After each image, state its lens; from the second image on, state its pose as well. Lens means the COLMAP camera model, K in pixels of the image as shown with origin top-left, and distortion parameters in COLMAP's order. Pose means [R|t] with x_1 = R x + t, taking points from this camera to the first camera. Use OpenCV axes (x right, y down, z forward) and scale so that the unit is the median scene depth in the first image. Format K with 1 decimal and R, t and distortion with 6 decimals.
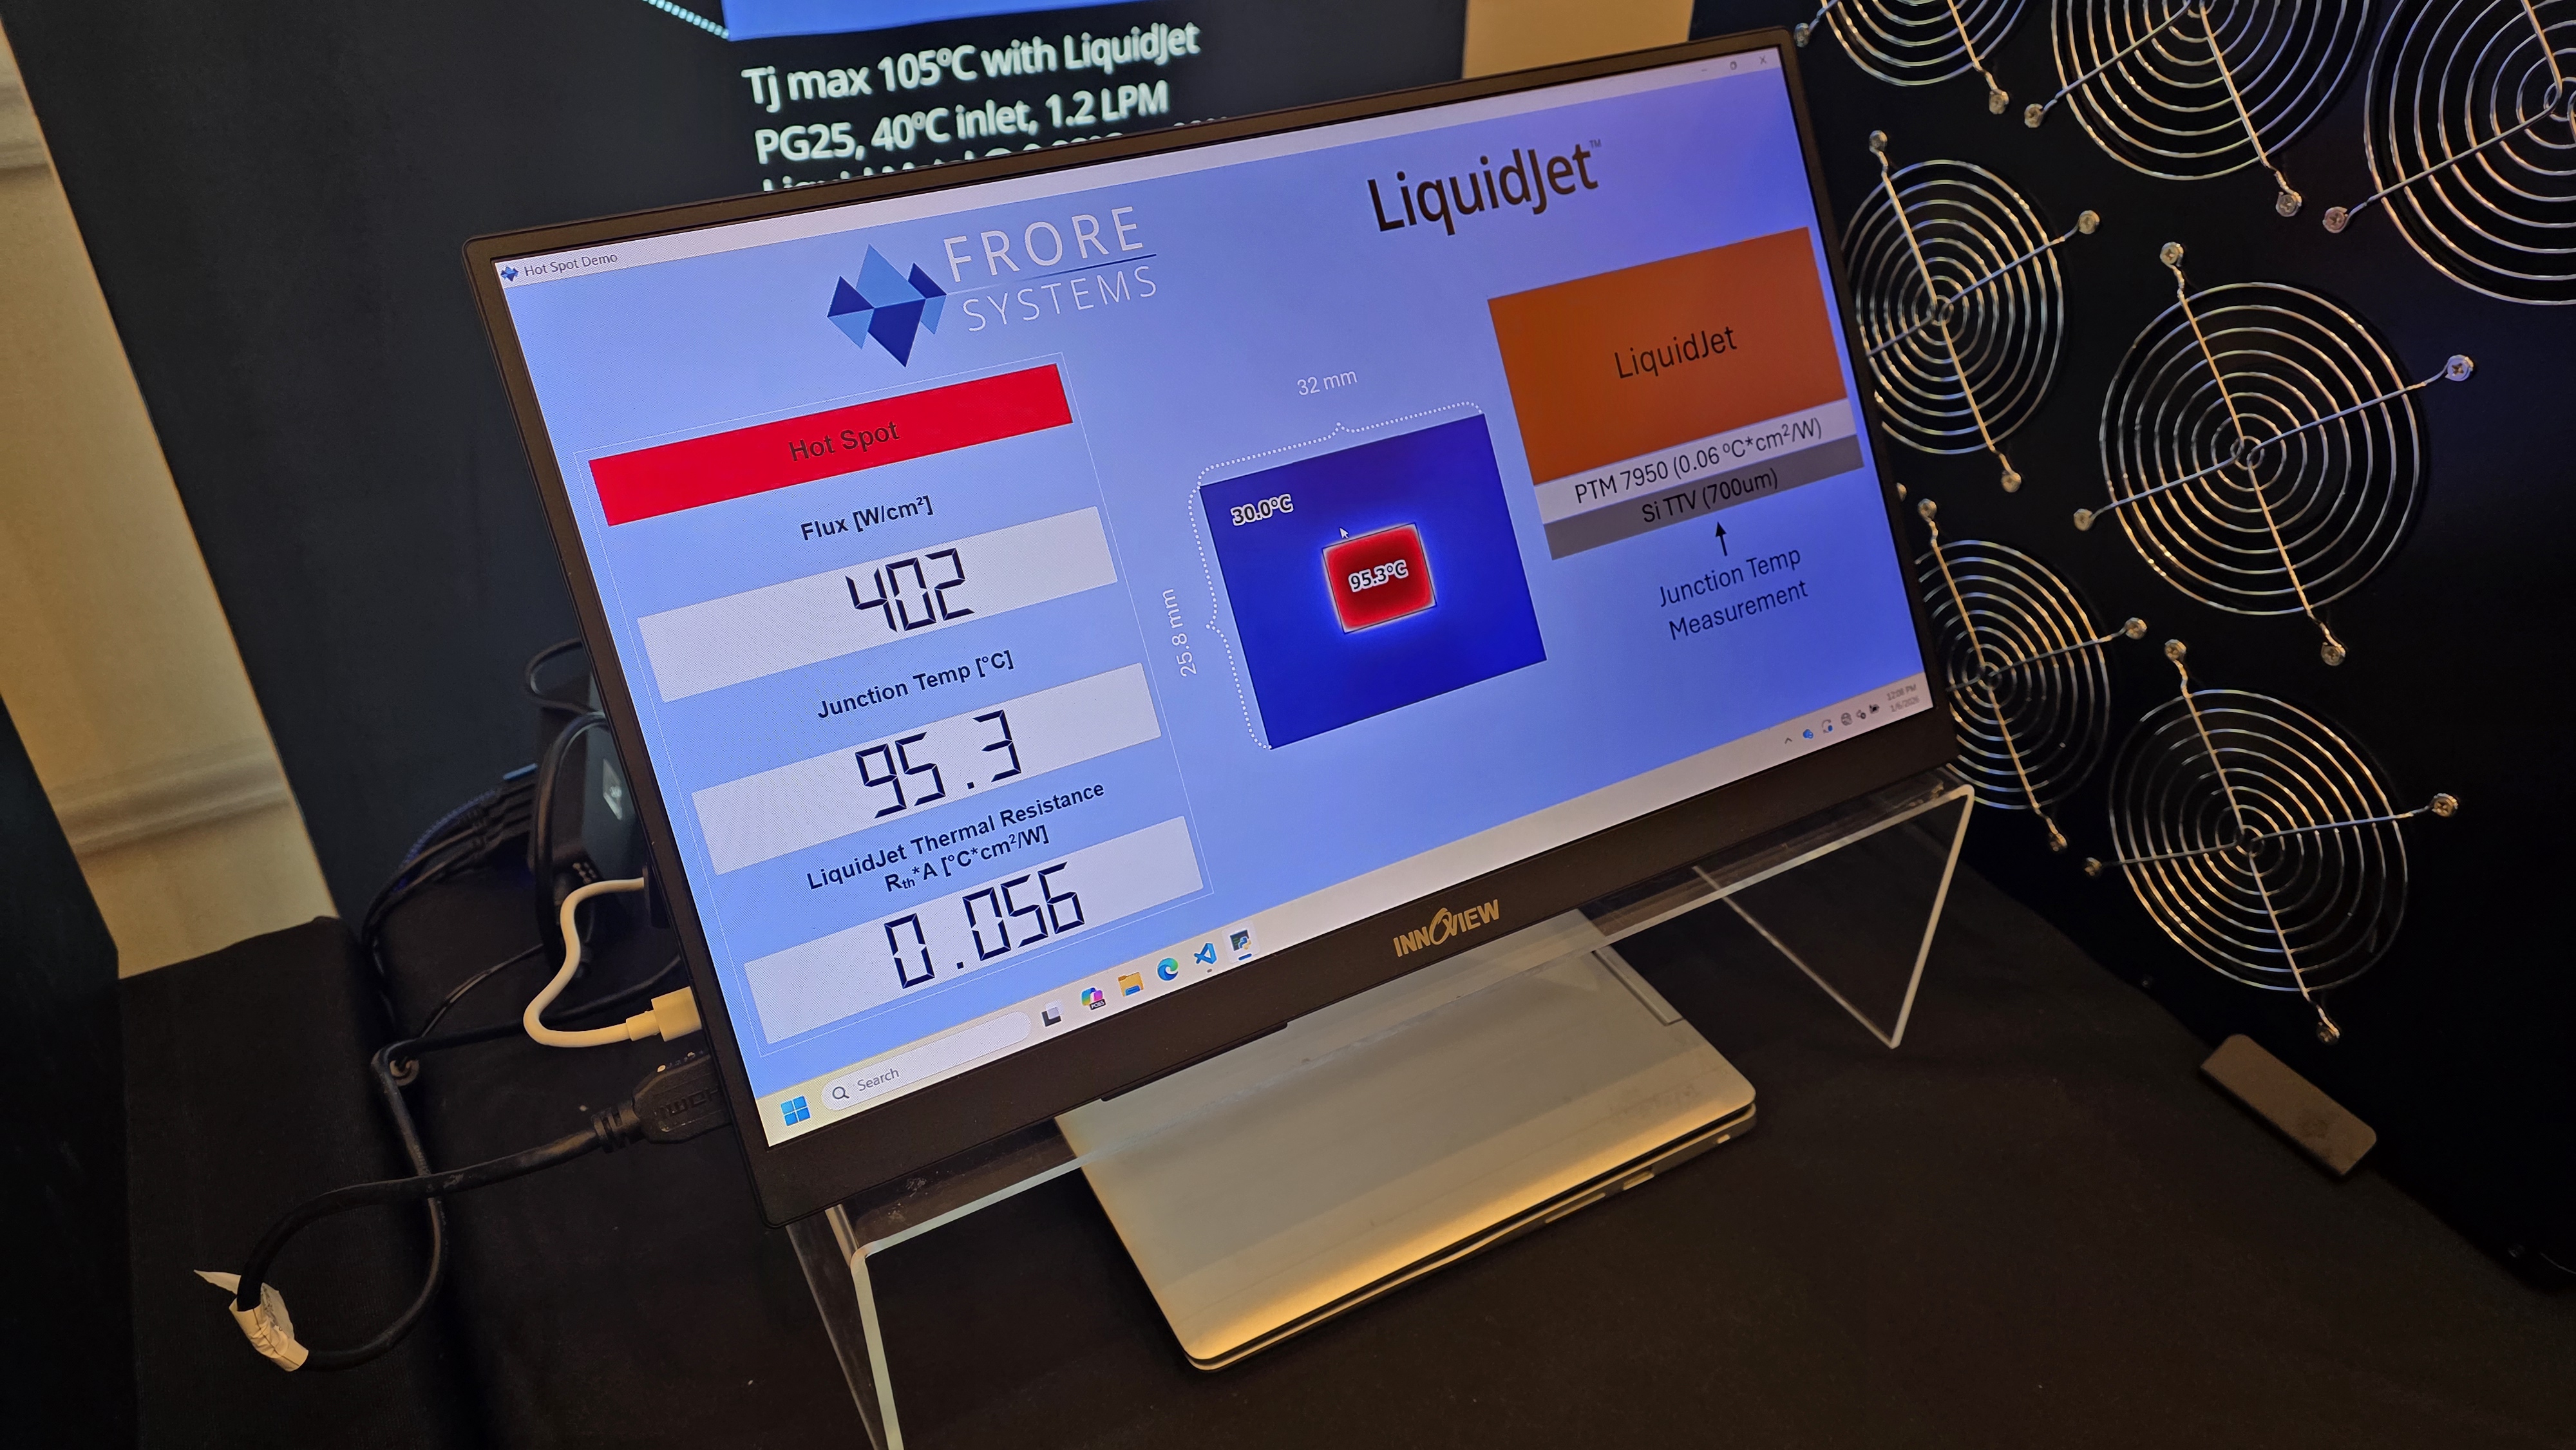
lens RADIAL K [[1760.5, 0, 1255.2], [0, 1760.5, 718.8], [0, 0, 1]] dist [0.114989, -0.185927]
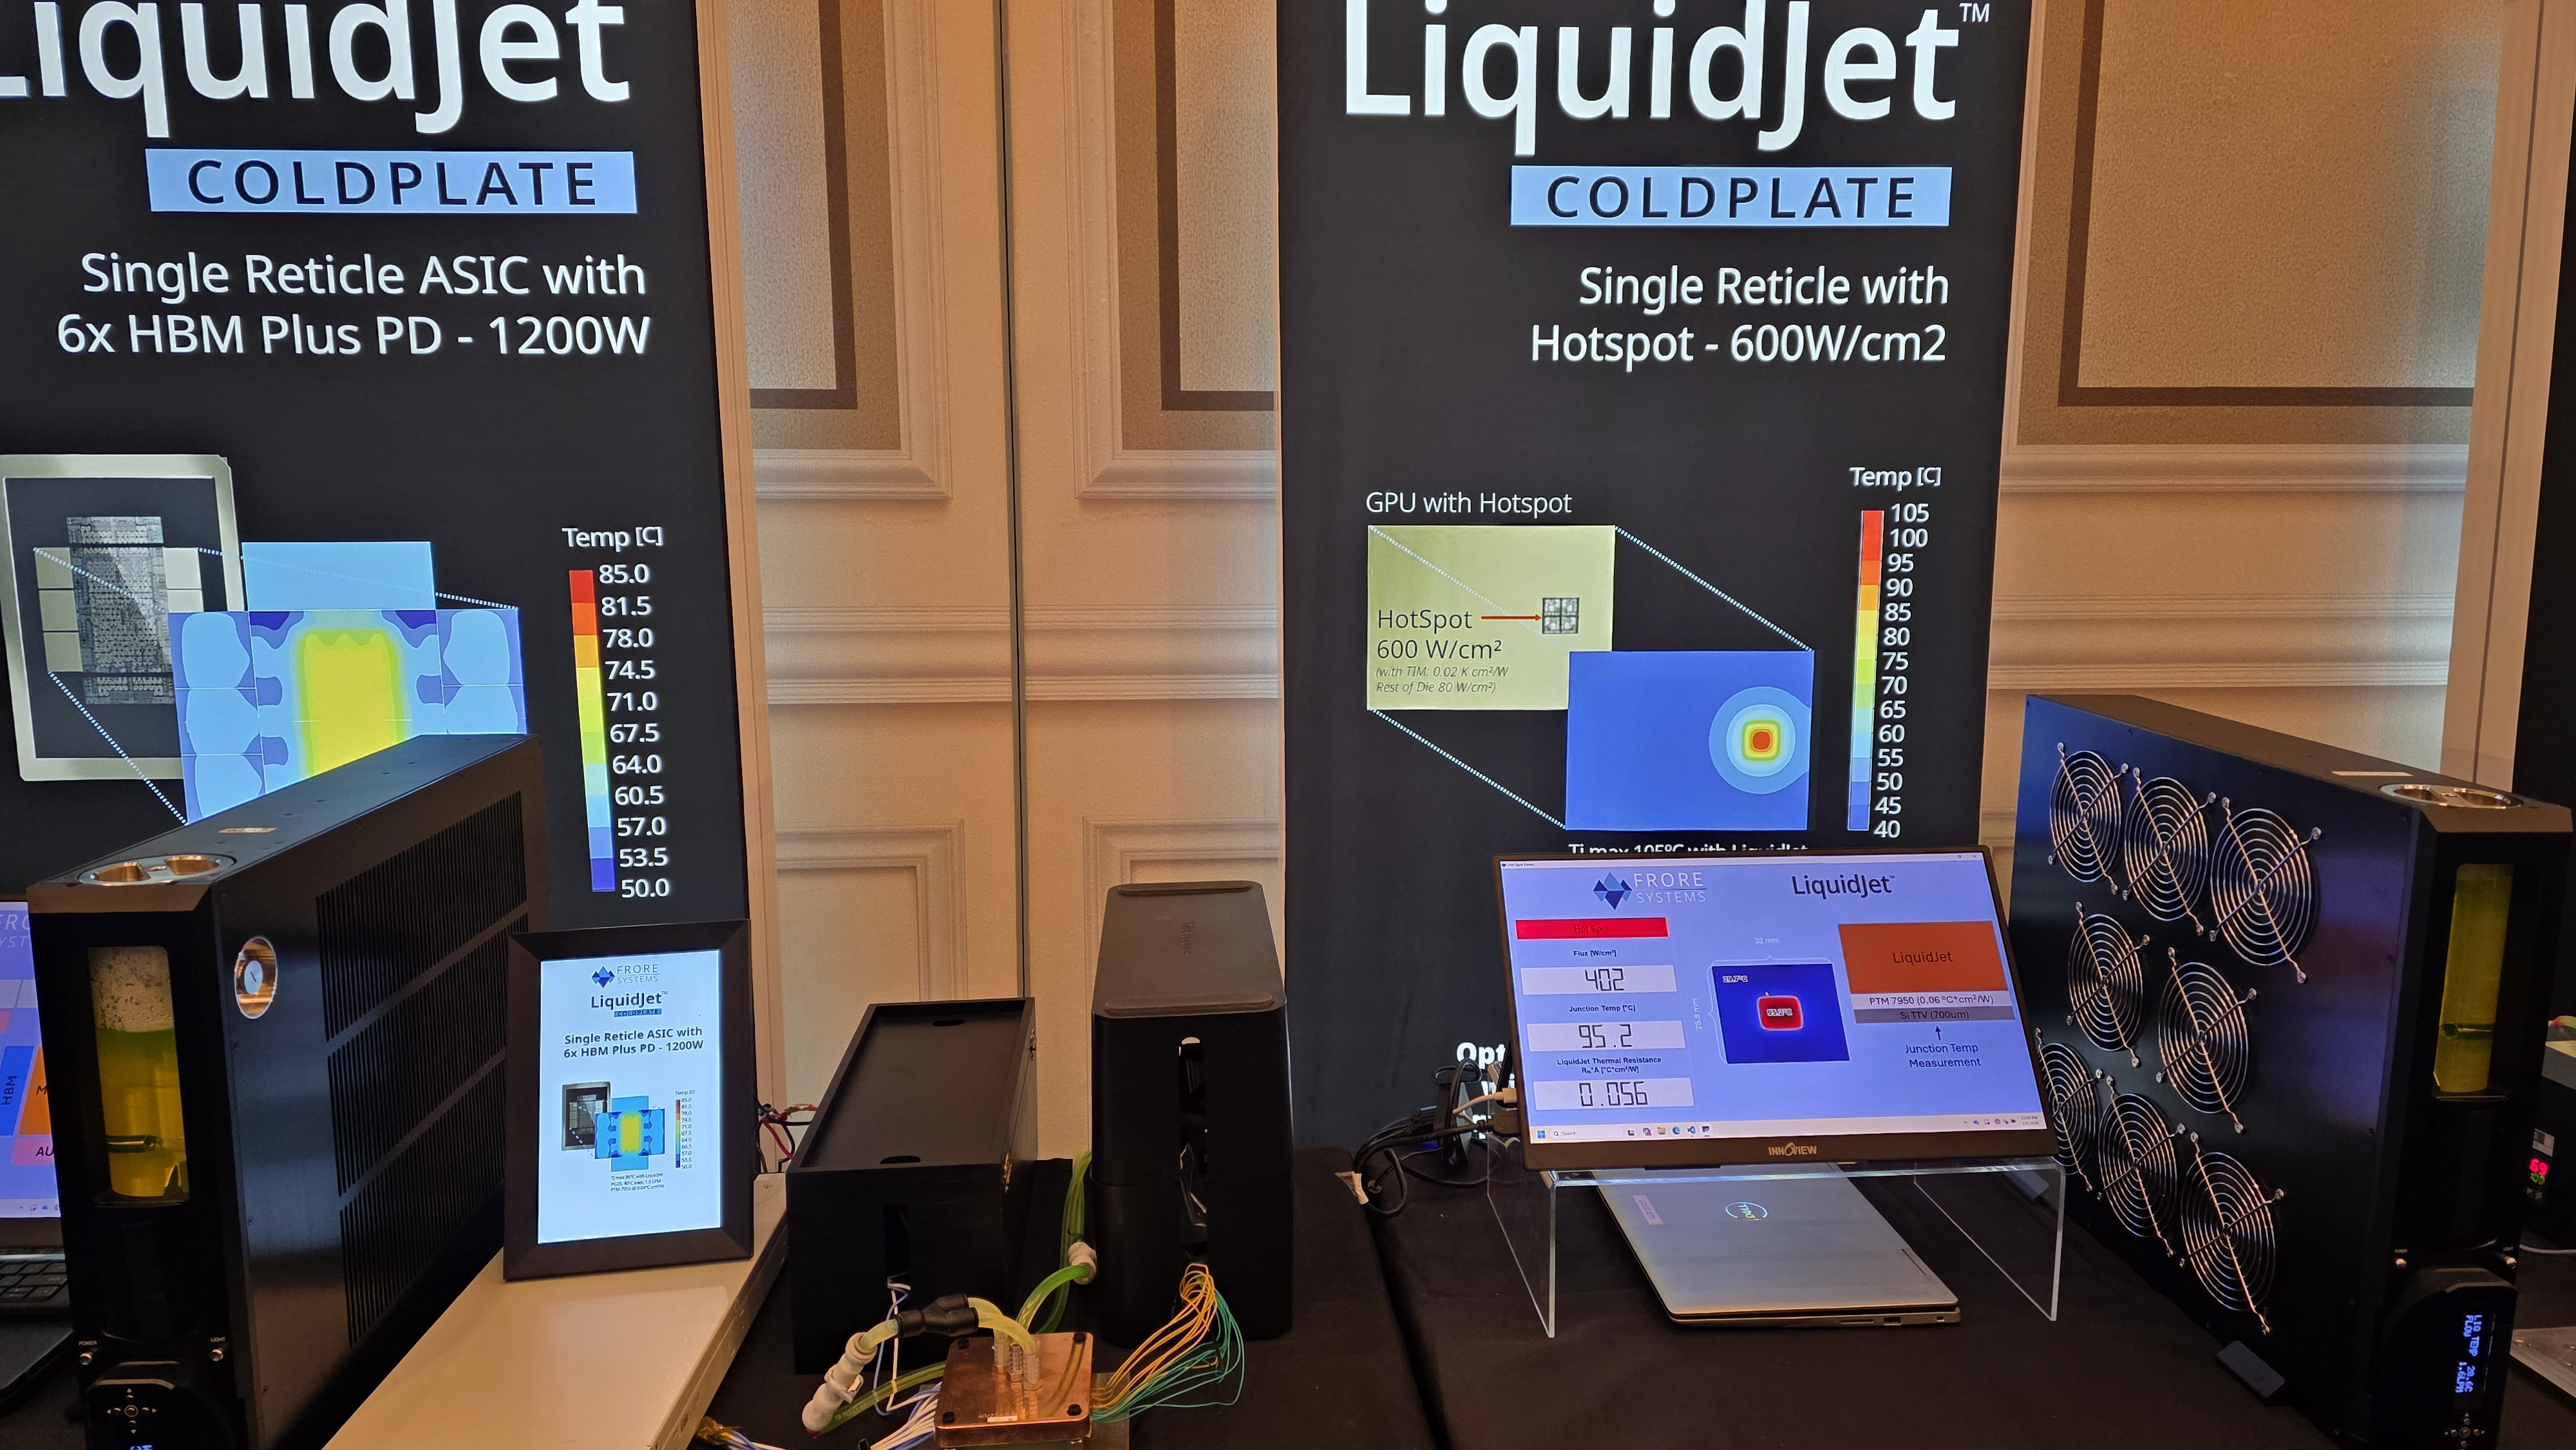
lens RADIAL K [[1670.6, 0, 1329.1], [0, 1670.6, 701.5], [0, 0, 1]] dist [0.079034, -0.085519]
pose [[0.917847, 0.053651, -0.393291, 0.400956], [-0.226601, 0.884322, -0.408198, 0.663801], [0.325896, 0.463784, 0.823830, -1.465501]]
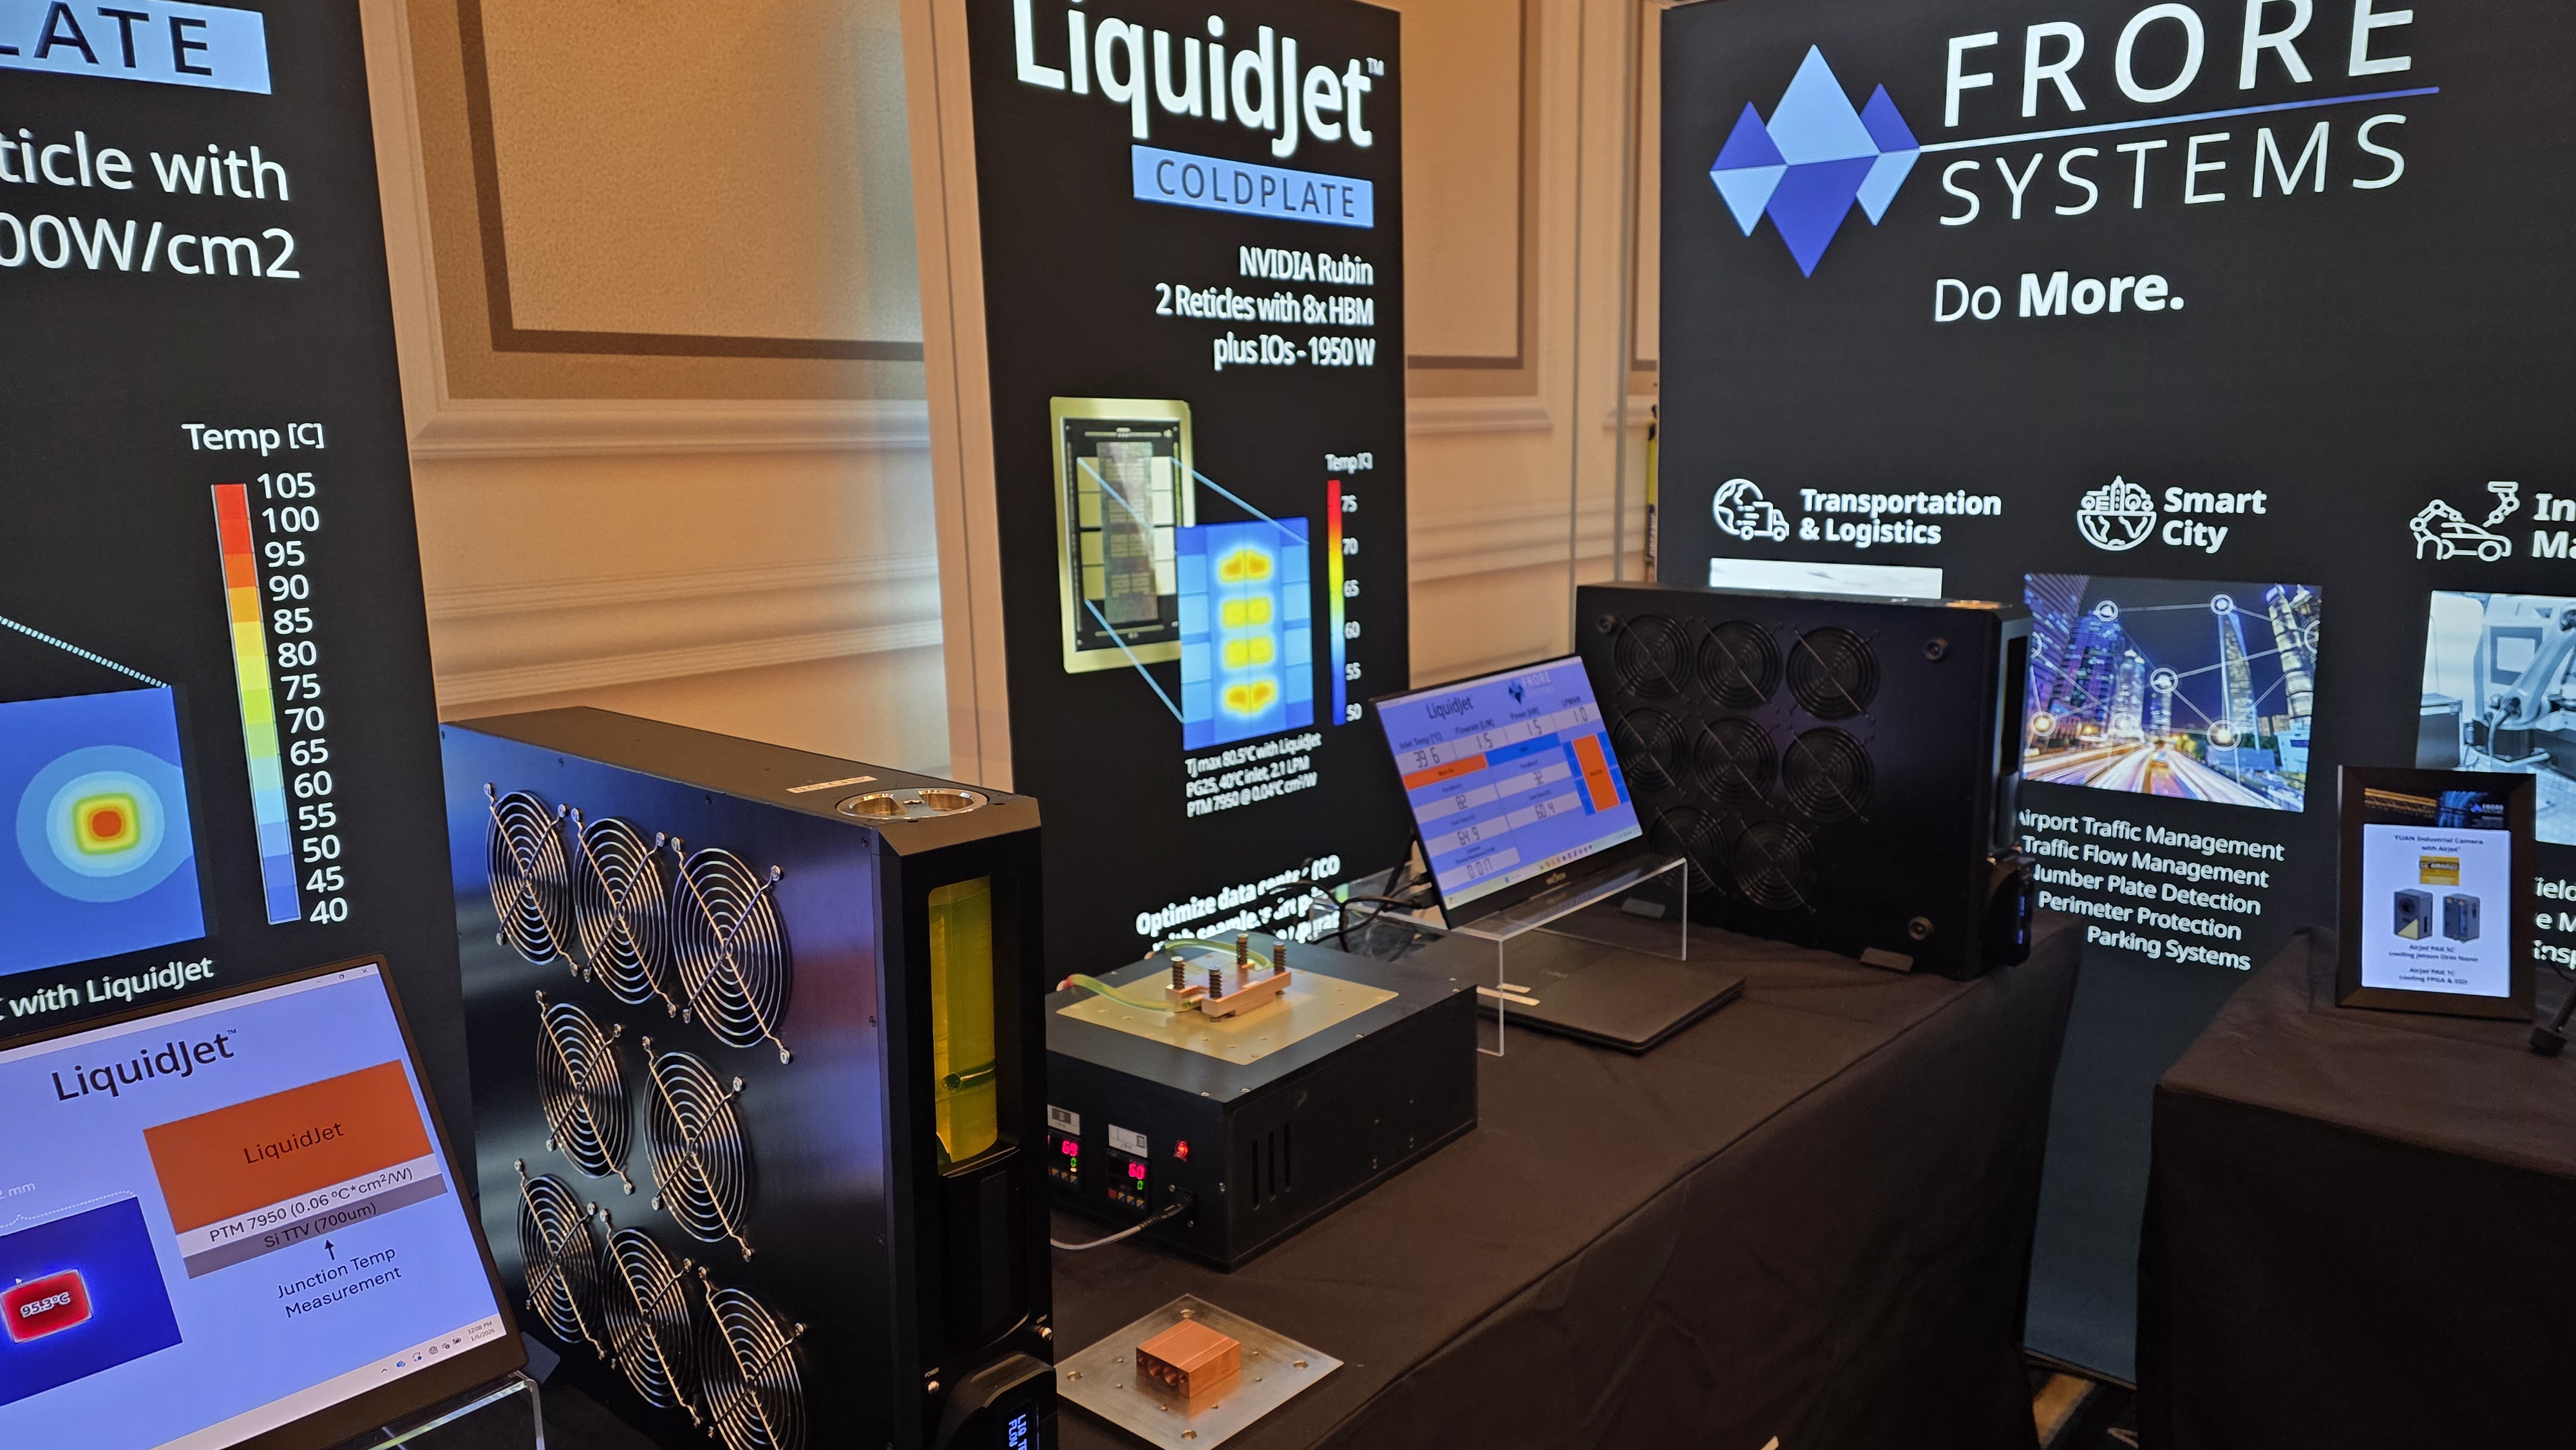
lens RADIAL K [[1716.7, 0, 1288.0], [0, 1716.7, 725.0], [0, 0, 1]] dist [0.080074, -0.097467]
pose [[0.935256, -0.080873, 0.344611, 0.602035], [0.221332, 0.893368, -0.391031, 0.306274], [-0.276241, 0.441987, 0.853427, -0.878849]]
